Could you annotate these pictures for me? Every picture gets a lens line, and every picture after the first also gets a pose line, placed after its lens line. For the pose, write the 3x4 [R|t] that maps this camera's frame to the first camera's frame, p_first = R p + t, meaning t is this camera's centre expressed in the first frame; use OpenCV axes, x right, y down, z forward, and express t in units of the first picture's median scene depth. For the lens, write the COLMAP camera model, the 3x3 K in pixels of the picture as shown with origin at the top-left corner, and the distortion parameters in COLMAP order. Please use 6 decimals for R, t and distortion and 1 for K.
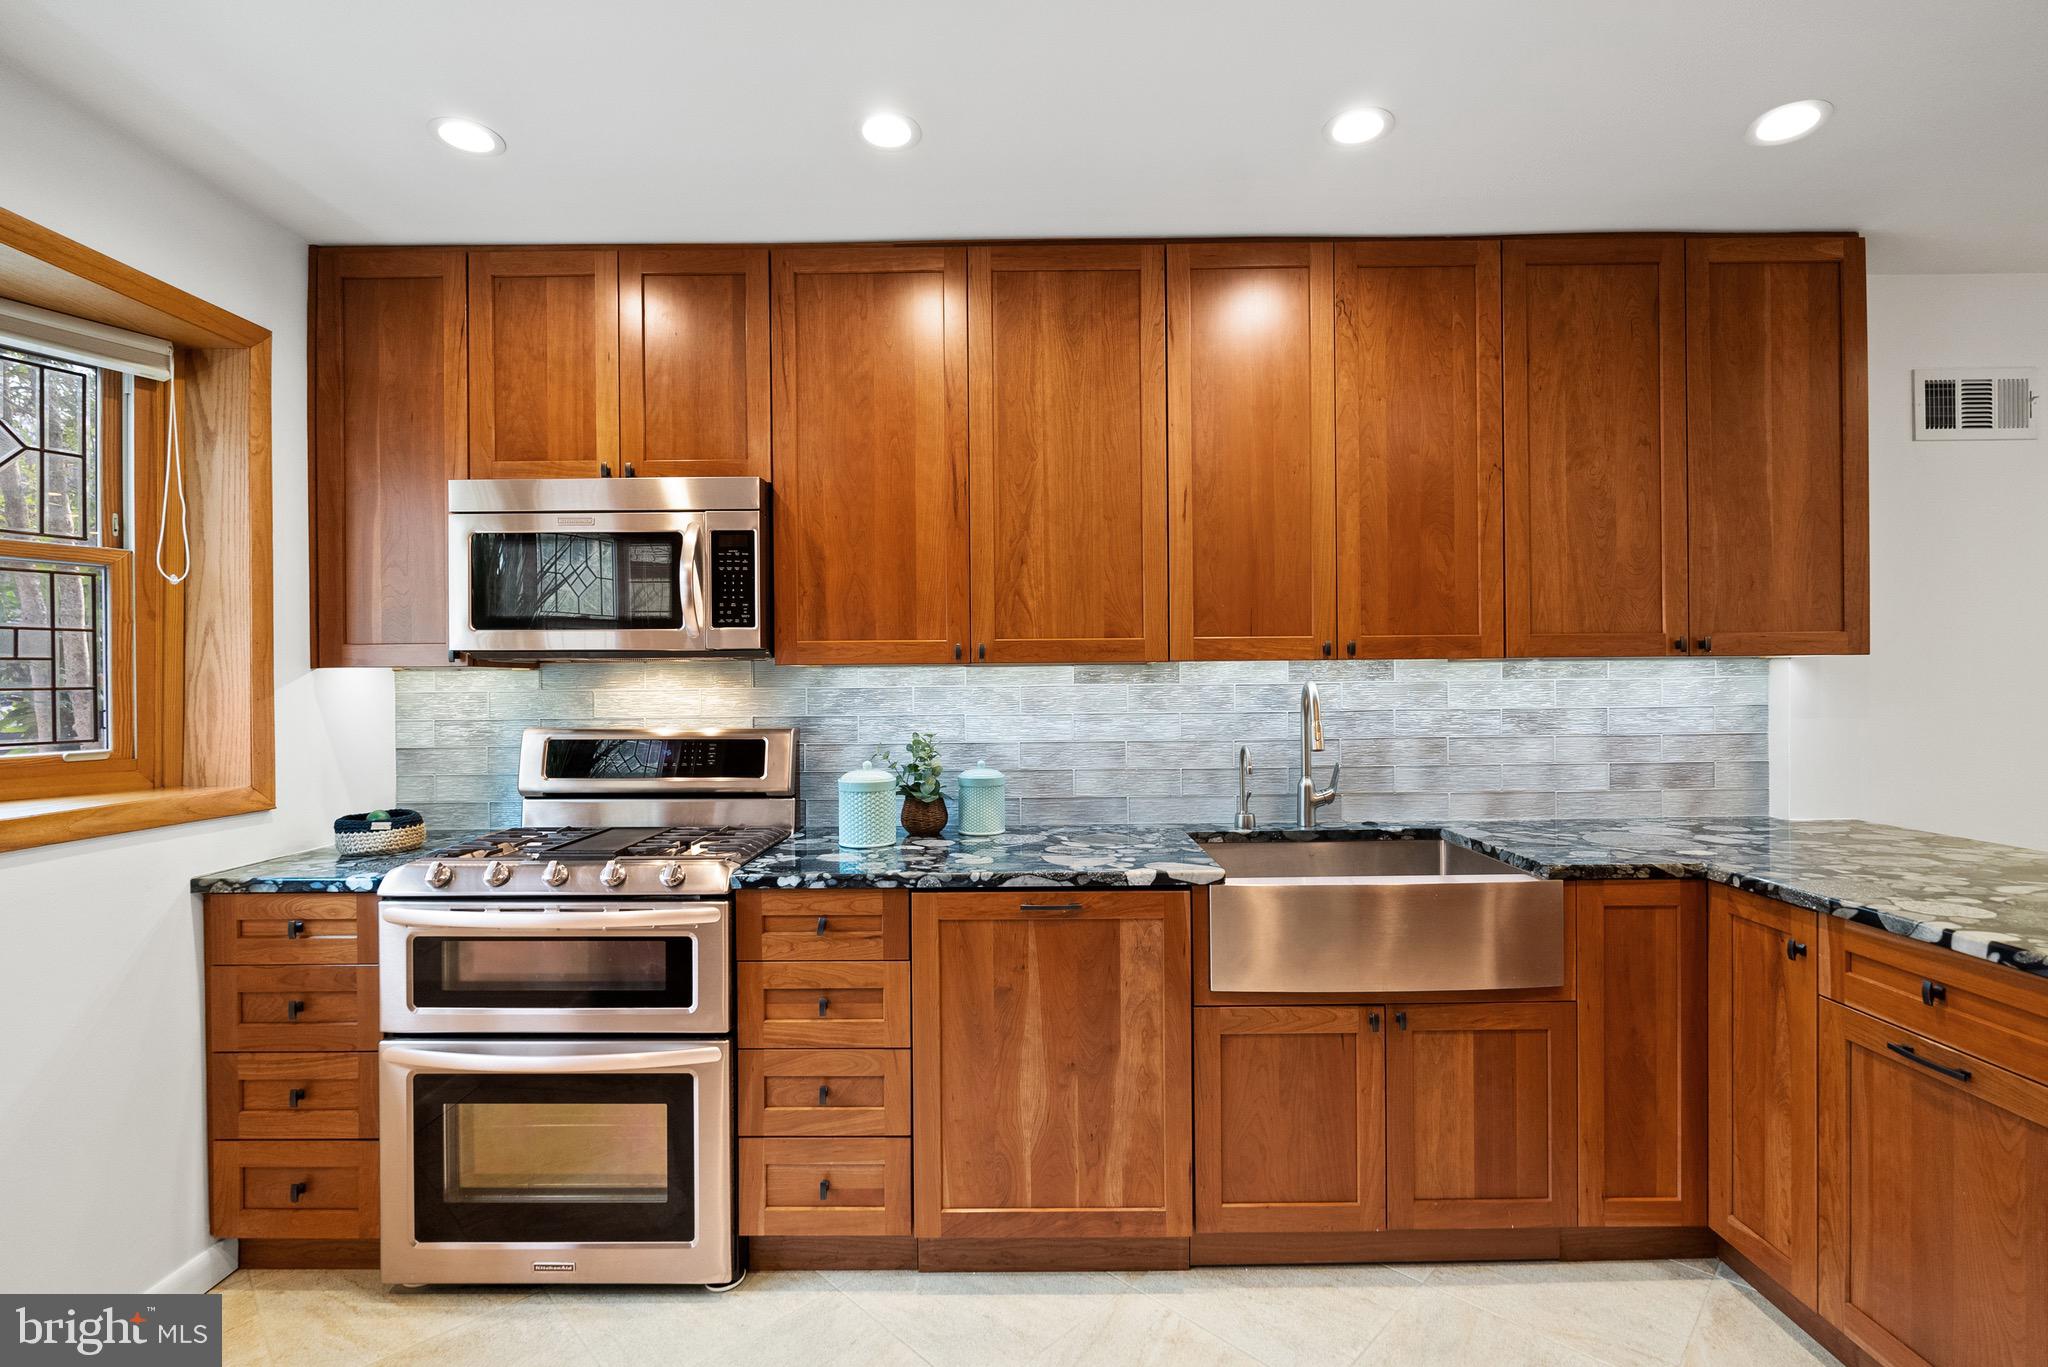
lens RADIAL K [[931.6, 0, 1028.2], [0, 931.6, 682.6], [0, 0, 1]] dist [-0.006812, 0.001109]
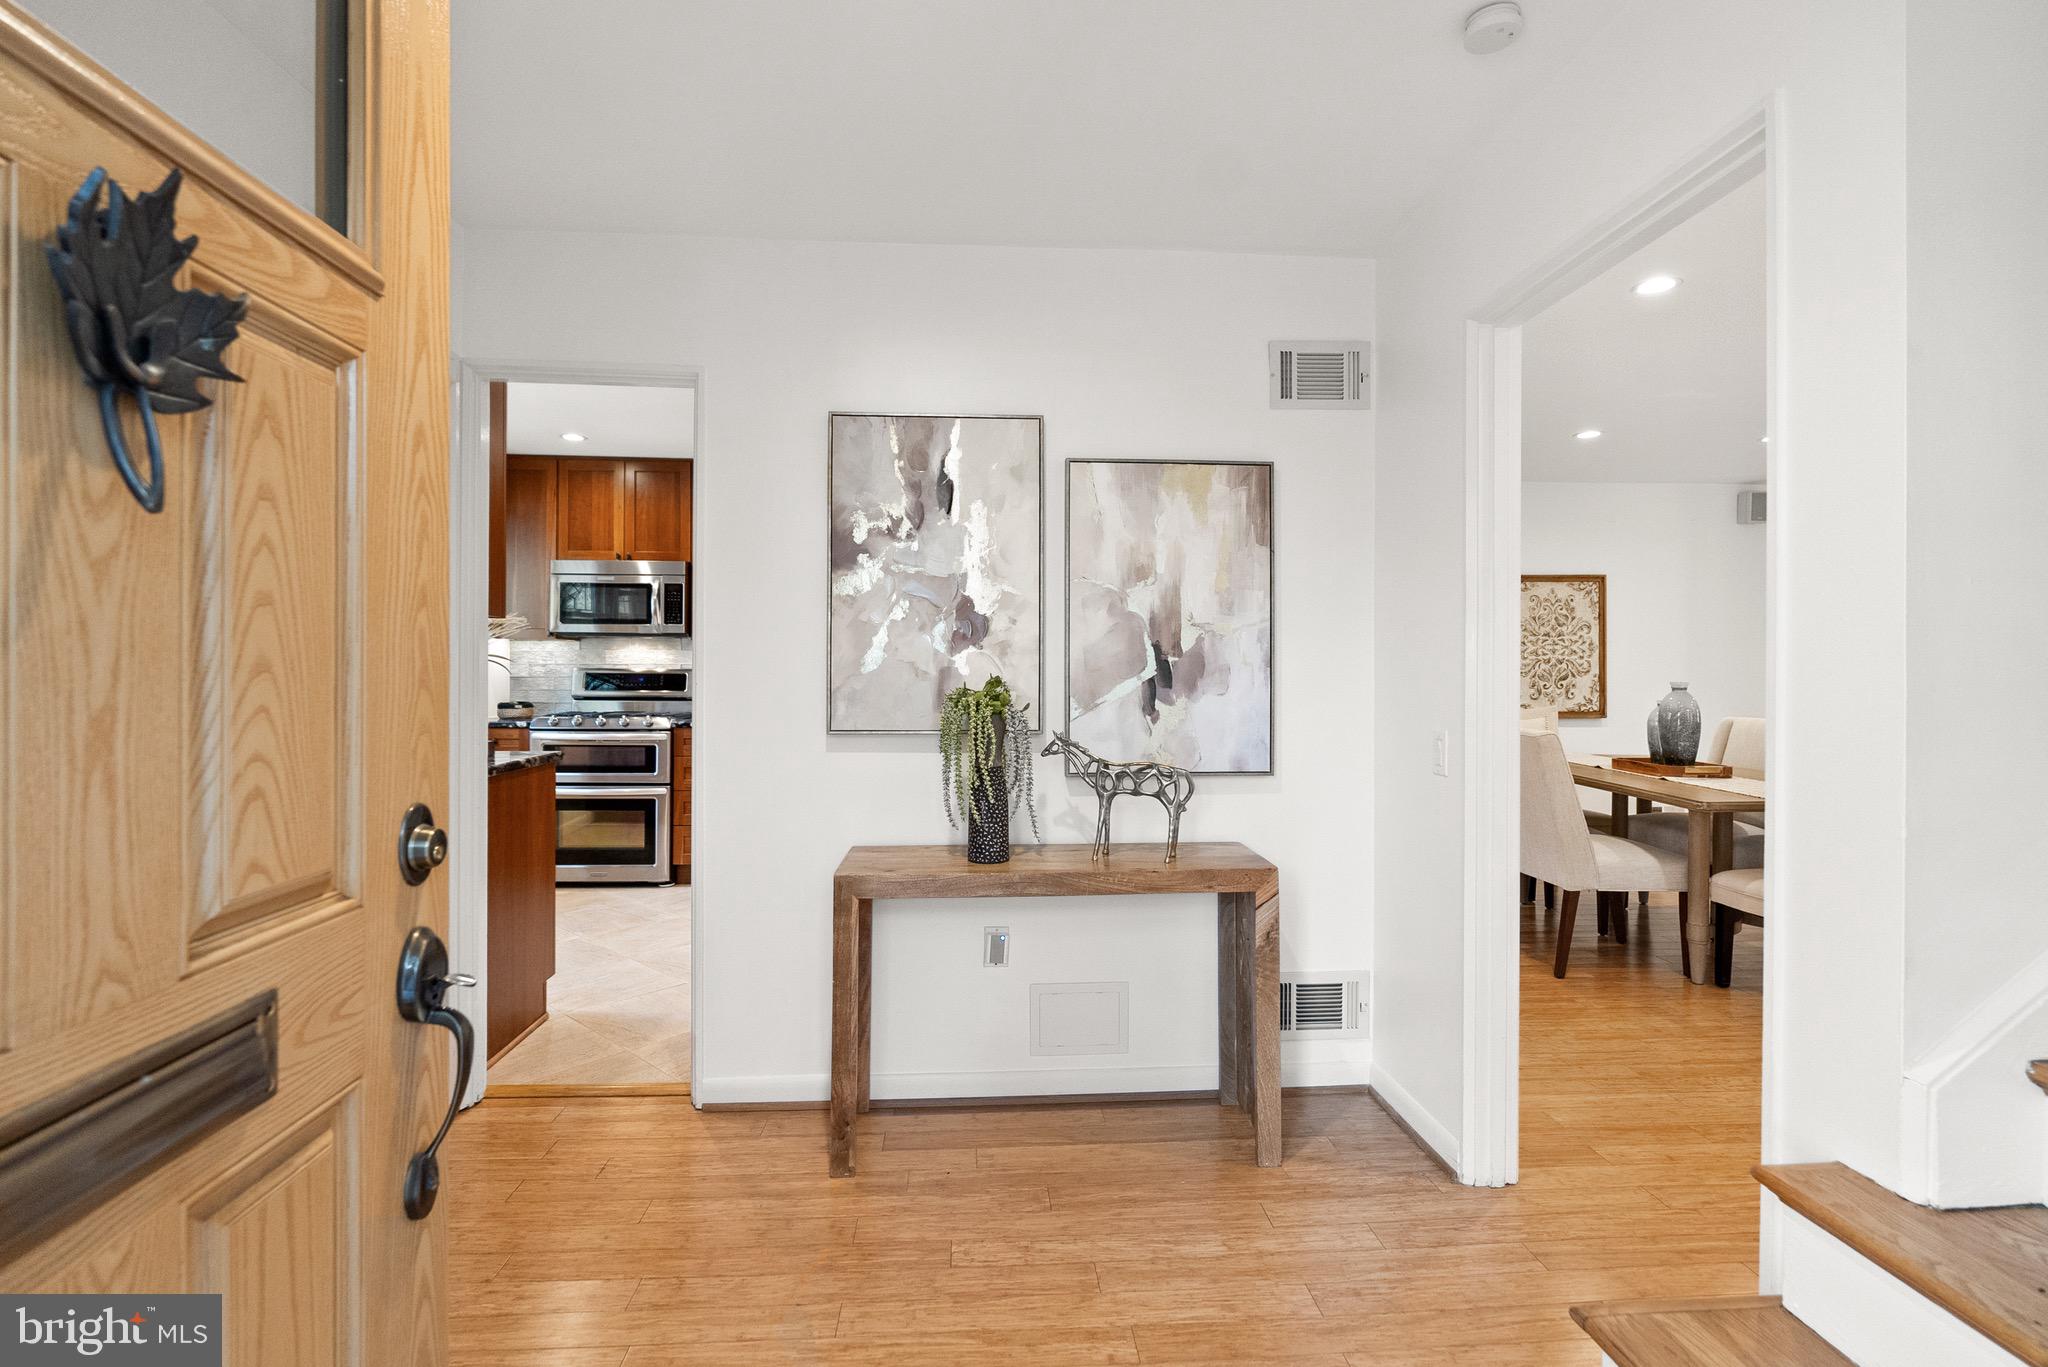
lens RADIAL K [[931.6, 0, 1029.0], [0, 931.6, 668.4], [0, 0, 1]] dist [-0.006812, 0.001109]
pose [[0.998215, 0.012421, 0.058412, 0.459228], [-0.012745, 0.999905, 0.005180, 0.029924], [-0.058342, -0.005915, 0.998279, -1.447920]]
